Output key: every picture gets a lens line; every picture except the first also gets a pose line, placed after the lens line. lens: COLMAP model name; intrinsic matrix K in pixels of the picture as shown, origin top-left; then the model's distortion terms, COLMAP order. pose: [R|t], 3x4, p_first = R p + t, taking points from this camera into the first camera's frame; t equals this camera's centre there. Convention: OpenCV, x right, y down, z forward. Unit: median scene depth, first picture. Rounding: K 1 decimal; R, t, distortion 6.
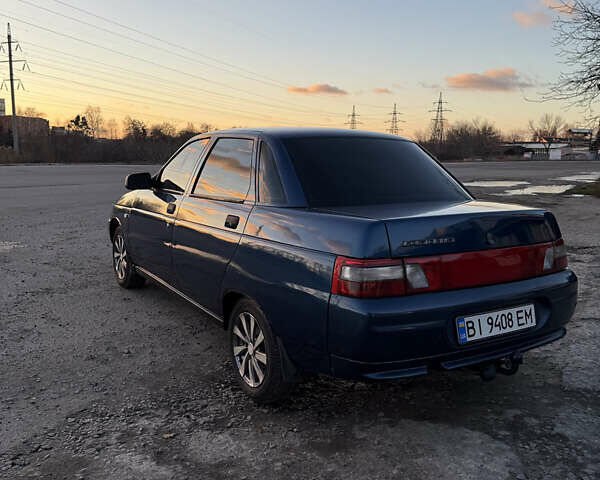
lens RADIAL K [[532.9, 0, 300.0], [0, 532.9, 240.0], [0, 0, 1]] dist [0.086358, -0.112030]
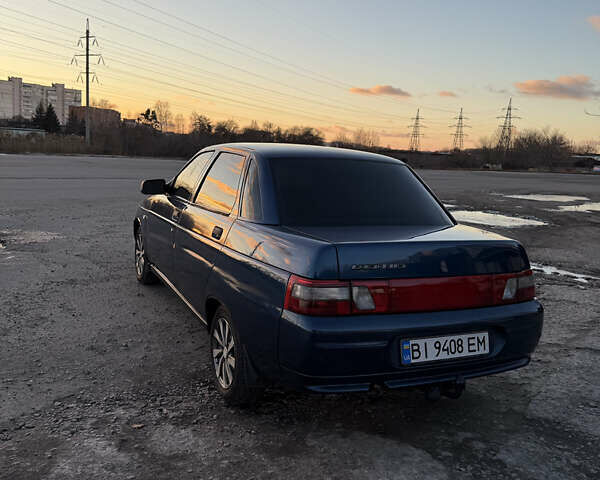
lens RADIAL K [[532.9, 0, 300.0], [0, 532.9, 240.0], [0, 0, 1]] dist [0.086358, -0.112030]
pose [[0.993223, 0.061121, -0.098851, 0.160019], [-0.061223, 0.998122, 0.002004, -0.035475], [0.098788, 0.004061, 0.995100, -0.058820]]
